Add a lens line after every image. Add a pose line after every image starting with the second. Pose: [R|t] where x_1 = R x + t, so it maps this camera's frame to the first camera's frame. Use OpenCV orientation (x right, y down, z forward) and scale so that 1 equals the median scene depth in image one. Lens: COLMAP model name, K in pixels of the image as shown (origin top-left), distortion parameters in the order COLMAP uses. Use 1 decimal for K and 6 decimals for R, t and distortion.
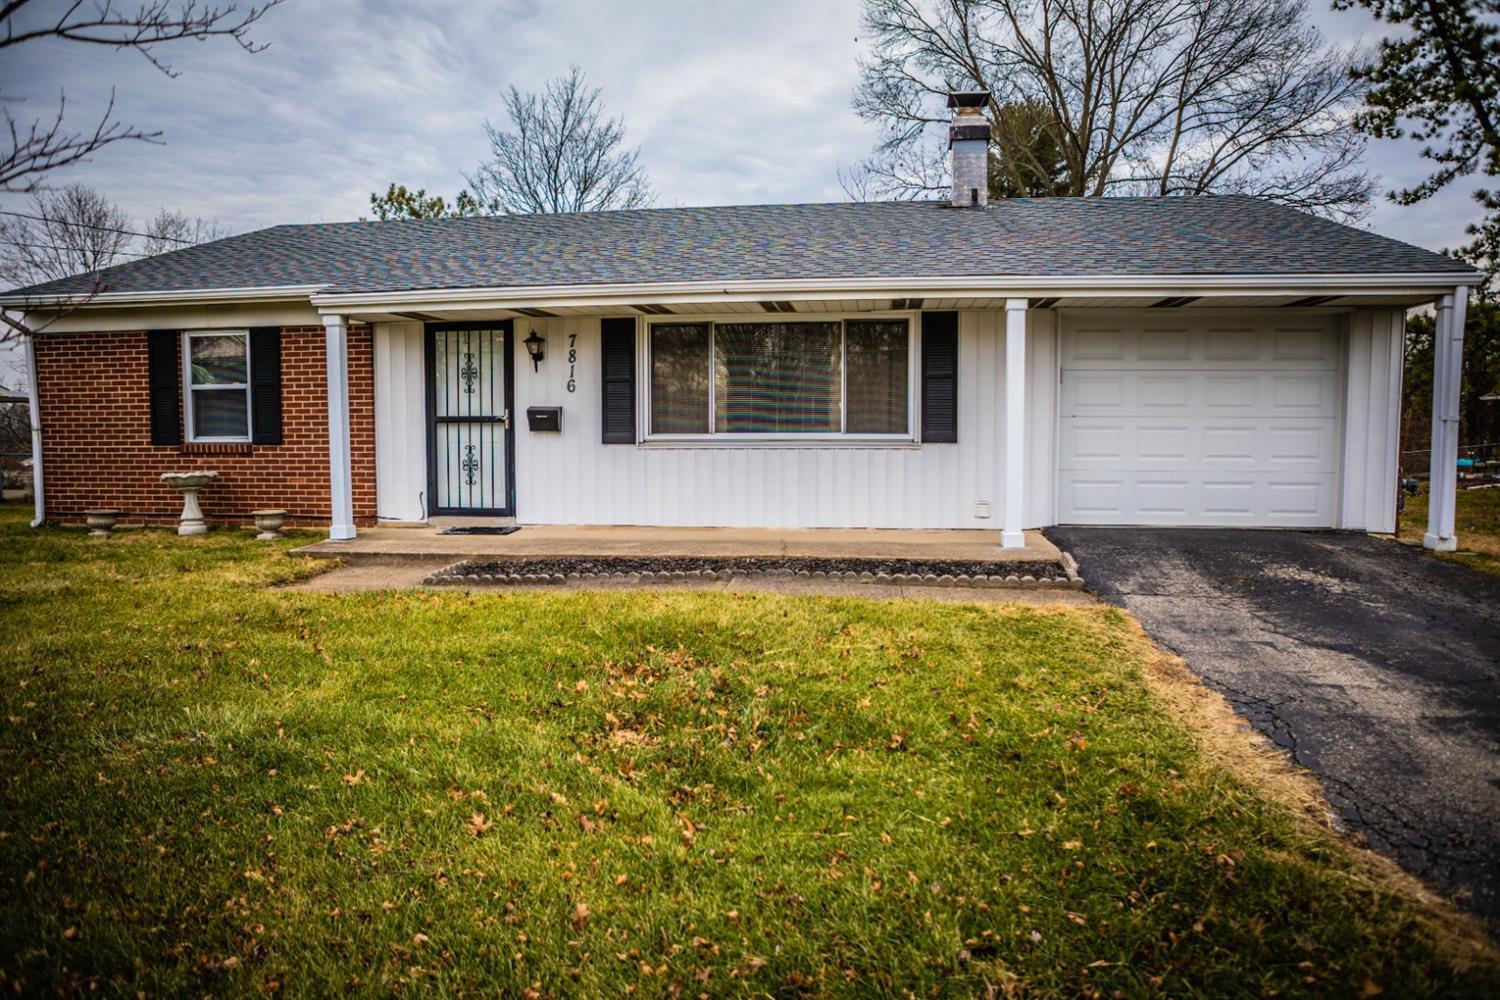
lens RADIAL K [[1014.4, 0, 747.4], [0, 1014.4, 500.6], [0, 0, 1]] dist [-0.058168, 0.022358]
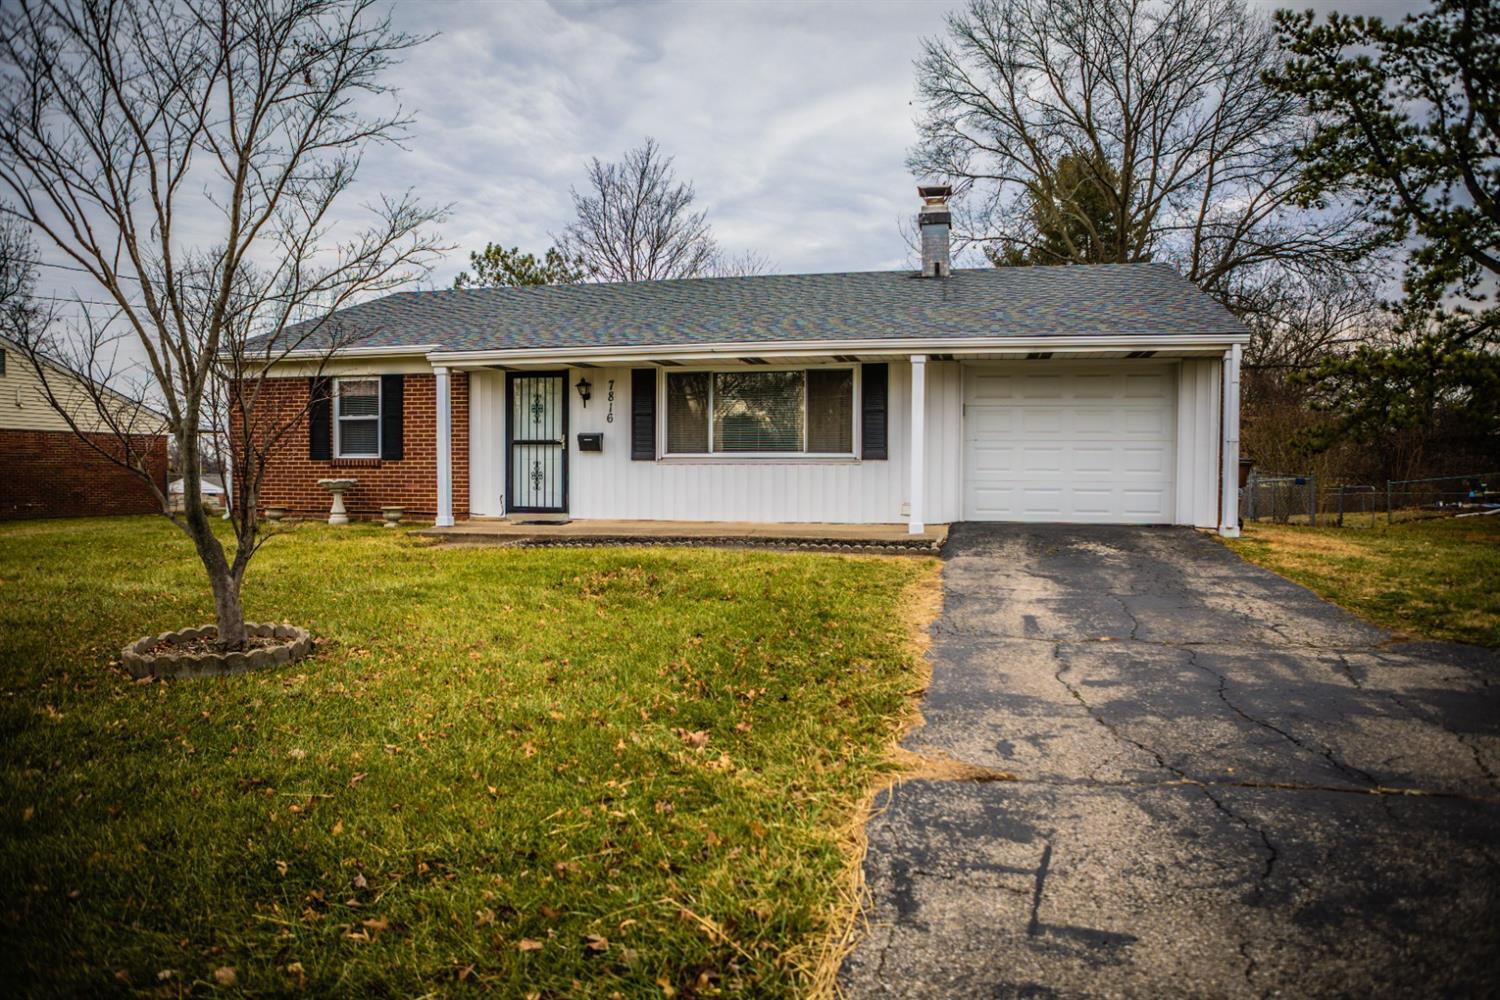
lens RADIAL K [[1014.4, 0, 750.8], [0, 1014.4, 499.7], [0, 0, 1]] dist [-0.058168, 0.022358]
pose [[0.996488, 0.007748, -0.083379, 0.125408], [-0.010917, 0.999232, -0.037625, 0.044630], [0.083023, 0.038403, 0.995807, -0.329137]]
